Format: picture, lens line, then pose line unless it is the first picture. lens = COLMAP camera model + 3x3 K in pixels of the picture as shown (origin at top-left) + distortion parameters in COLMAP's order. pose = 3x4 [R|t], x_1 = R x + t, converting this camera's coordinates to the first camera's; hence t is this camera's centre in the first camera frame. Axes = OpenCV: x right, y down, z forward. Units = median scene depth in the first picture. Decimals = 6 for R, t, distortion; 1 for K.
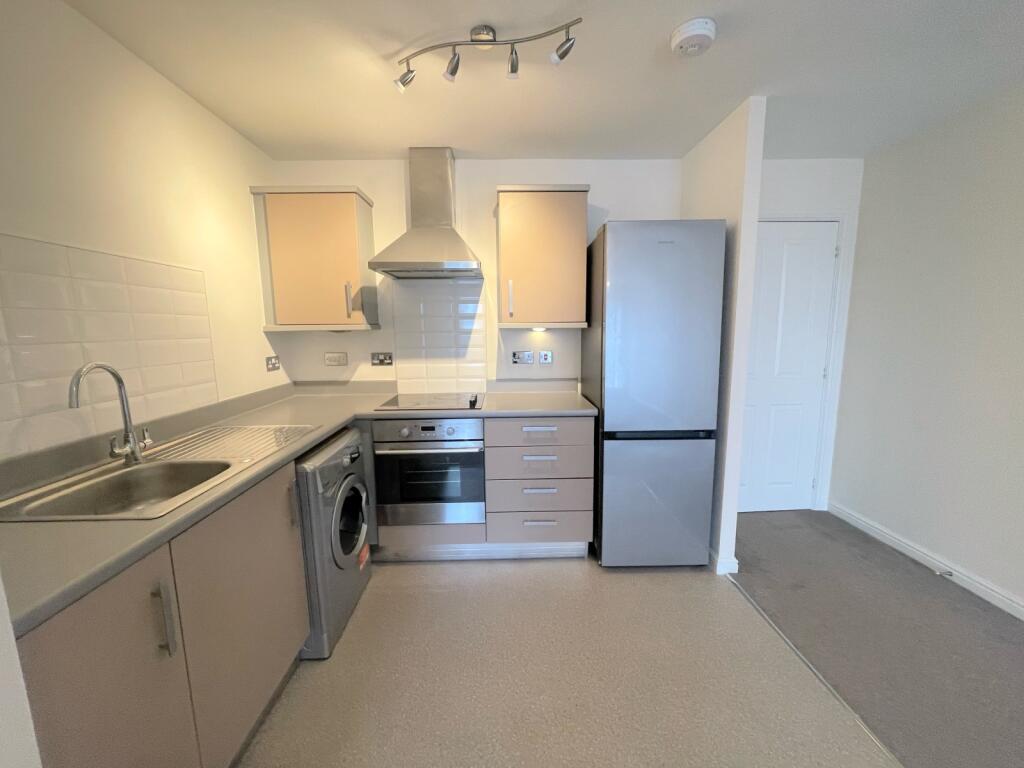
lens RADIAL K [[413.7, 0, 508.3], [0, 413.7, 385.8], [0, 0, 1]] dist [-0.004067, -0.000119]
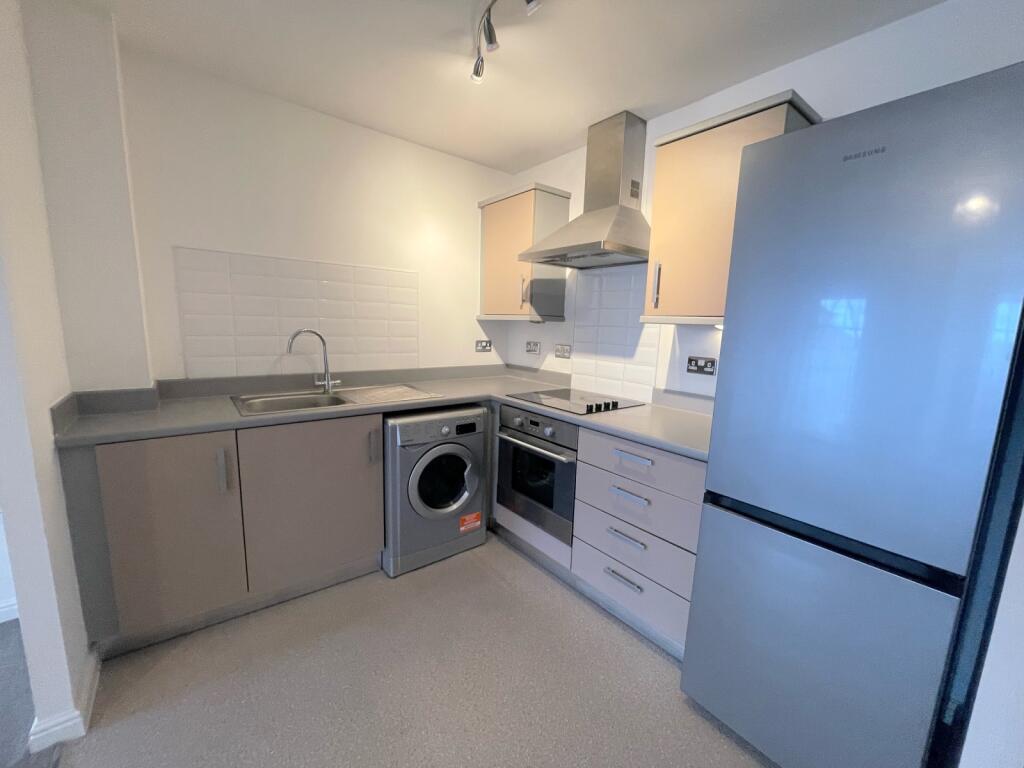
lens RADIAL K [[413.7, 0, 510.0], [0, 413.7, 386.3], [0, 0, 1]] dist [-0.004067, -0.000119]
pose [[0.598631, 0.151184, -0.786628, 0.457488], [-0.151680, 0.985655, 0.074005, -0.039139], [0.786533, 0.075014, 0.612976, 0.320433]]
